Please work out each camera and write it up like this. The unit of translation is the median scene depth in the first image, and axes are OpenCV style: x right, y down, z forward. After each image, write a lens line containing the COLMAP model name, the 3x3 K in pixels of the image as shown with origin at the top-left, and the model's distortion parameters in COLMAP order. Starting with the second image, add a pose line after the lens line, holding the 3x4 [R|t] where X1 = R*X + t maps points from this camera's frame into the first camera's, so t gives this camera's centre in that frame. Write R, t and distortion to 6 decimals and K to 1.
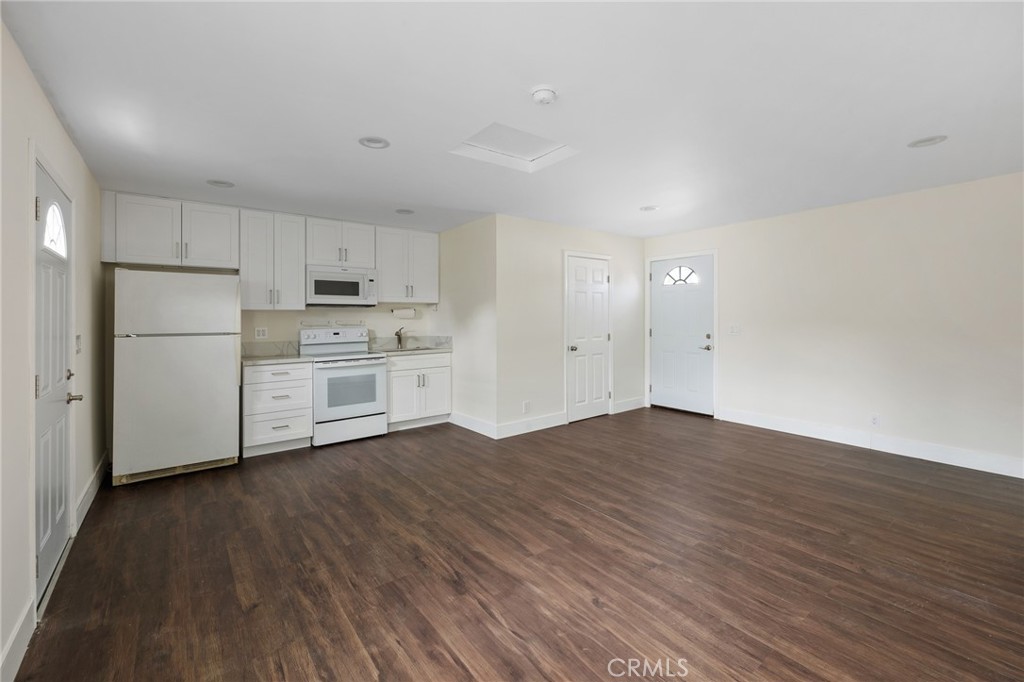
lens RADIAL K [[434.0, 0, 515.8], [0, 434.0, 316.6], [0, 0, 1]] dist [-0.001008, 0.000005]
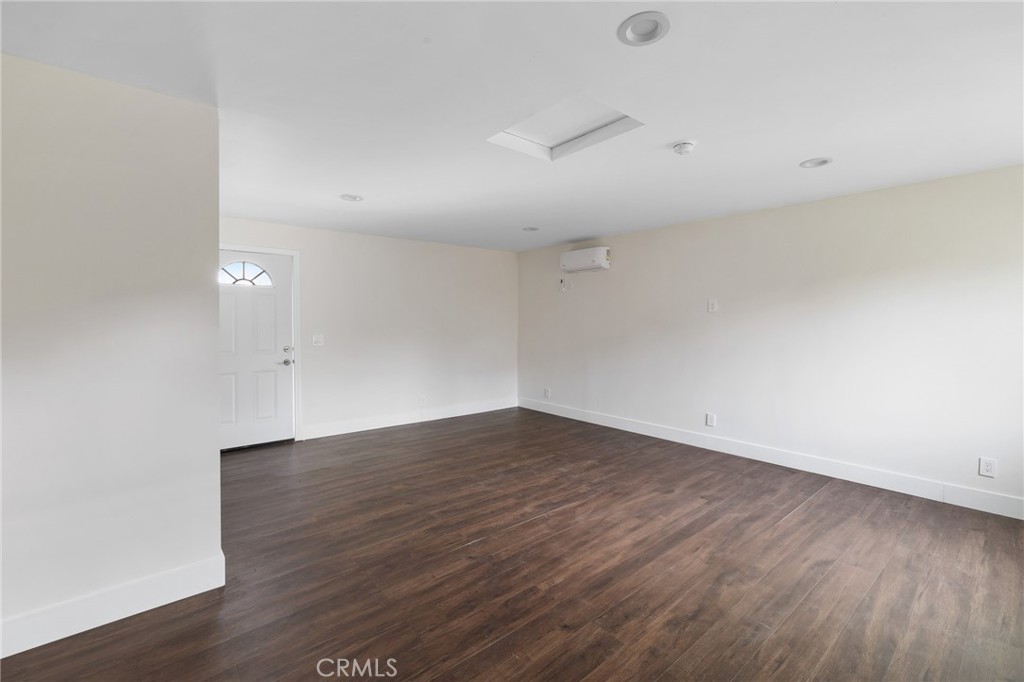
lens RADIAL K [[429.6, 0, 512.4], [0, 429.6, 333.0], [0, 0, 1]] dist [-0.000814, 0.000434]
pose [[-0.030456, -0.018013, 0.999374, -0.525787], [0.002694, 0.999832, 0.018104, -0.002659], [-0.999532, 0.003243, -0.030403, 0.698977]]
